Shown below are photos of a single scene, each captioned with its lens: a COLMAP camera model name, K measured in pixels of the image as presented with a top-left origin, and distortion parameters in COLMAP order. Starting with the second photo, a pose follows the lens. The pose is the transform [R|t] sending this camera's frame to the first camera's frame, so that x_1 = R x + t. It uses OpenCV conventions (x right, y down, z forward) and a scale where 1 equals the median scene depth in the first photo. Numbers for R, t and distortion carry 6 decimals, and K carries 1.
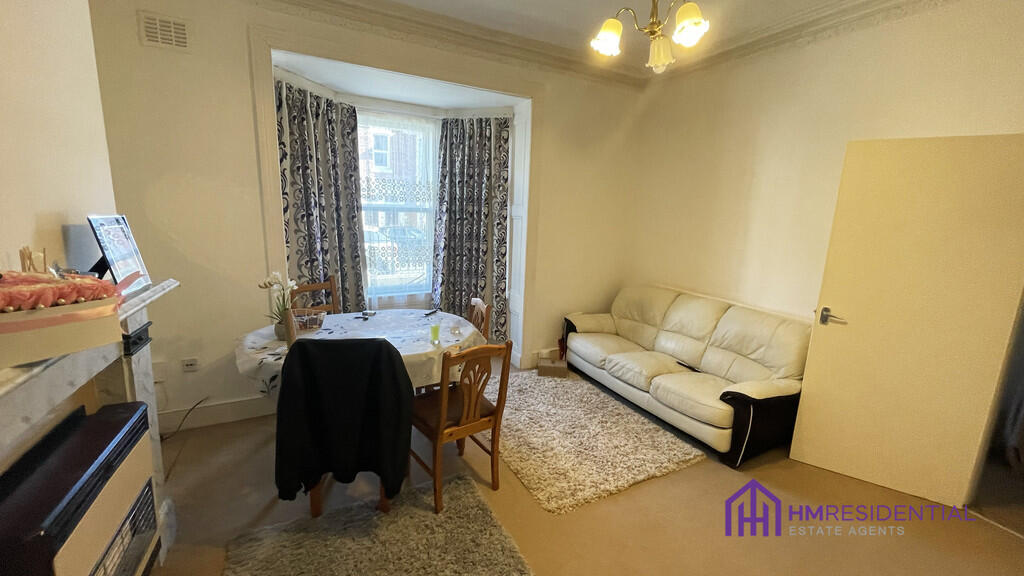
lens RADIAL K [[405.4, 0, 513.4], [0, 405.4, 286.2], [0, 0, 1]] dist [-0.001687, -0.000209]
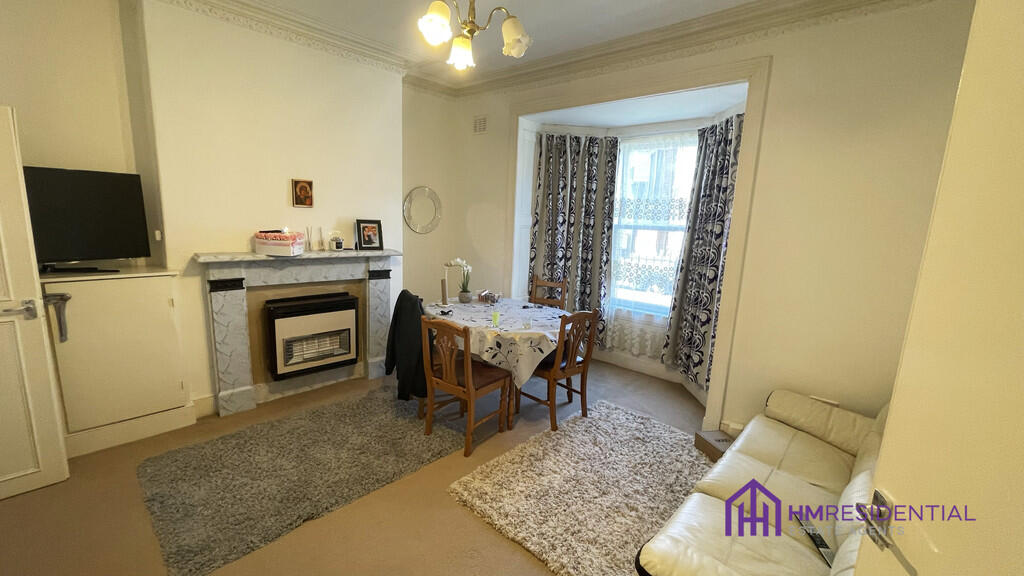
lens RADIAL K [[405.4, 0, 507.6], [0, 405.4, 288.1], [0, 0, 1]] dist [-0.001687, -0.000209]
pose [[0.341587, 0.144013, -0.928751, 0.664809], [-0.207781, 0.975310, 0.074812, -0.053809], [0.916594, 0.167422, 0.363076, 0.397019]]
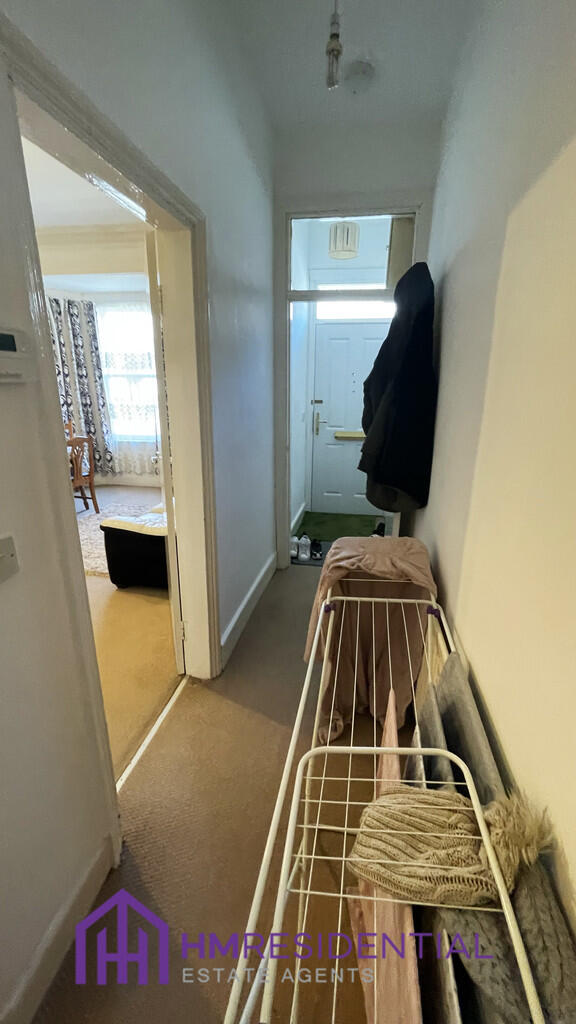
lens RADIAL K [[405.4, 0, 280.2], [0, 405.4, 509.5], [0, 0, 1]] dist [-0.001687, -0.000209]
pose [[0.785079, 0.163592, -0.597401, 1.166517], [-0.104037, 0.985616, 0.133179, 0.018706], [0.610595, -0.042404, 0.790807, 0.264422]]
